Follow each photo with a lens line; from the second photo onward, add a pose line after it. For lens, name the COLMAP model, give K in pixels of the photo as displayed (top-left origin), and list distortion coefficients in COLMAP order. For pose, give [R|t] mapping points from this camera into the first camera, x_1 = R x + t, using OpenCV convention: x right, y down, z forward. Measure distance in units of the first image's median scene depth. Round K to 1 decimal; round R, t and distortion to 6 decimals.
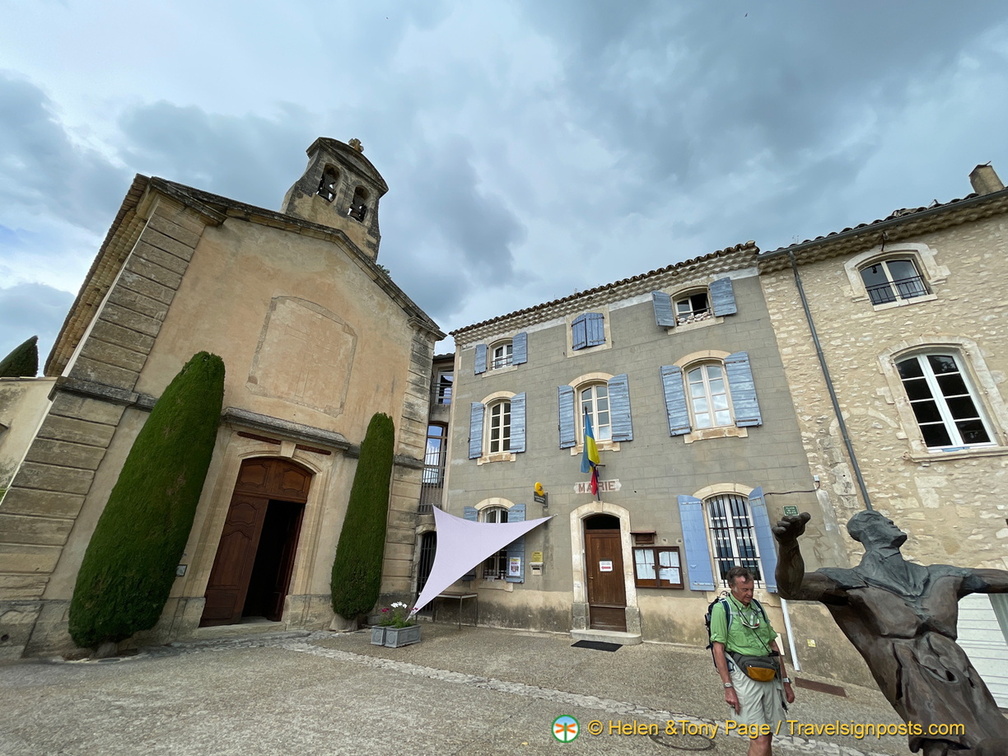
lens RADIAL K [[425.8, 0, 504.0], [0, 425.8, 378.0], [0, 0, 1]] dist [-0.002776, 0.000348]
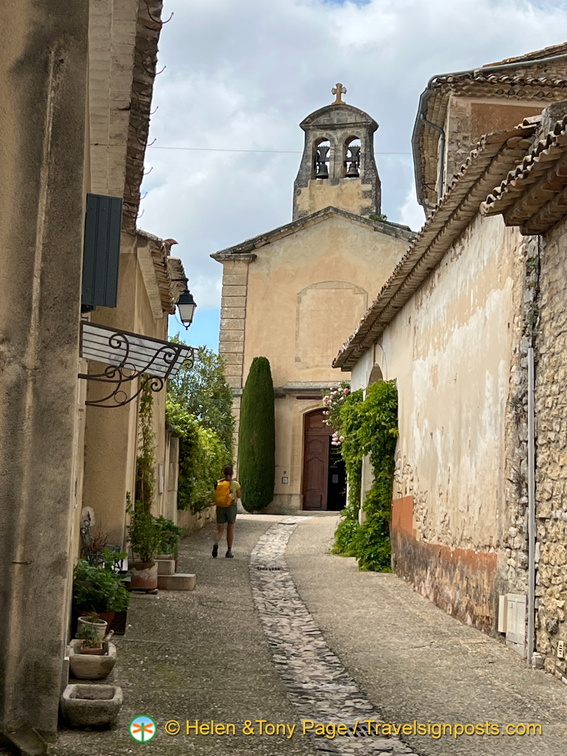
lens RADIAL K [[1521.1, 0, 283.5], [0, 1521.1, 378.0], [0, 0, 1]] dist [0.232474, -0.035610]
pose [[0.382852, -0.120630, -0.915900, 4.016455], [0.359084, 0.932908, 0.027229, -0.093312], [0.851166, -0.339310, 0.400482, -1.103403]]
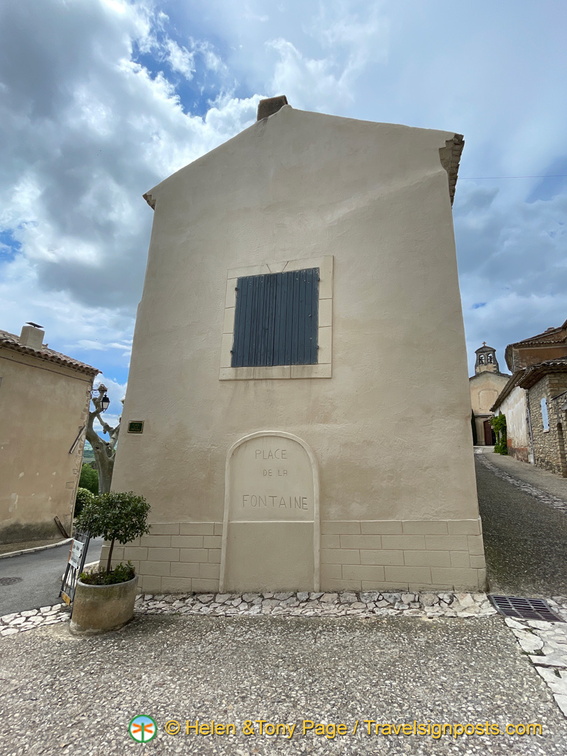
lens RADIAL K [[361.4, 0, 283.5], [0, 361.4, 378.0], [0, 0, 1]] dist [-0.000679, -0.000074]
pose [[-0.096558, -0.231017, -0.968147, 4.542748], [0.372221, 0.893733, -0.250384, -0.130429], [0.923108, -0.384541, -0.000307, -1.334458]]
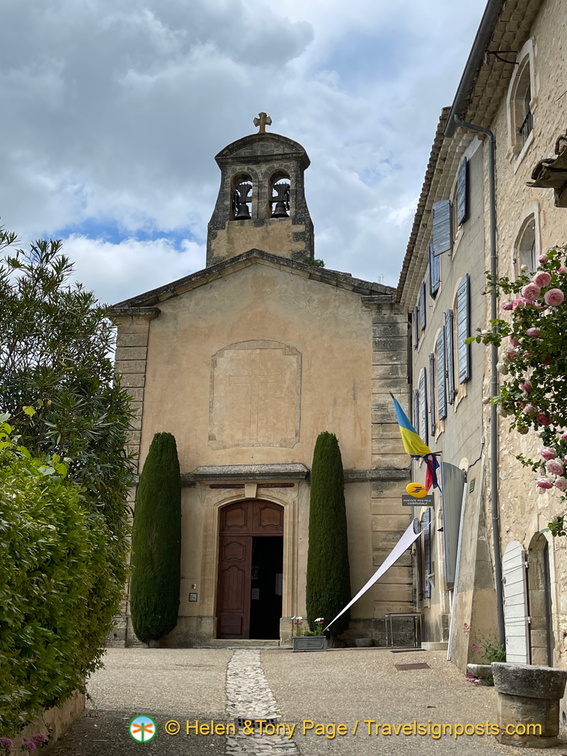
lens RADIAL K [[972.6, 0, 283.5], [0, 972.6, 378.0], [0, 0, 1]] dist [0.137768, -0.008453]
pose [[0.494503, -0.243526, -0.834363, 1.655019], [0.351909, 0.933844, -0.063995, 0.086693], [0.794750, -0.261974, 0.547487, -0.214999]]
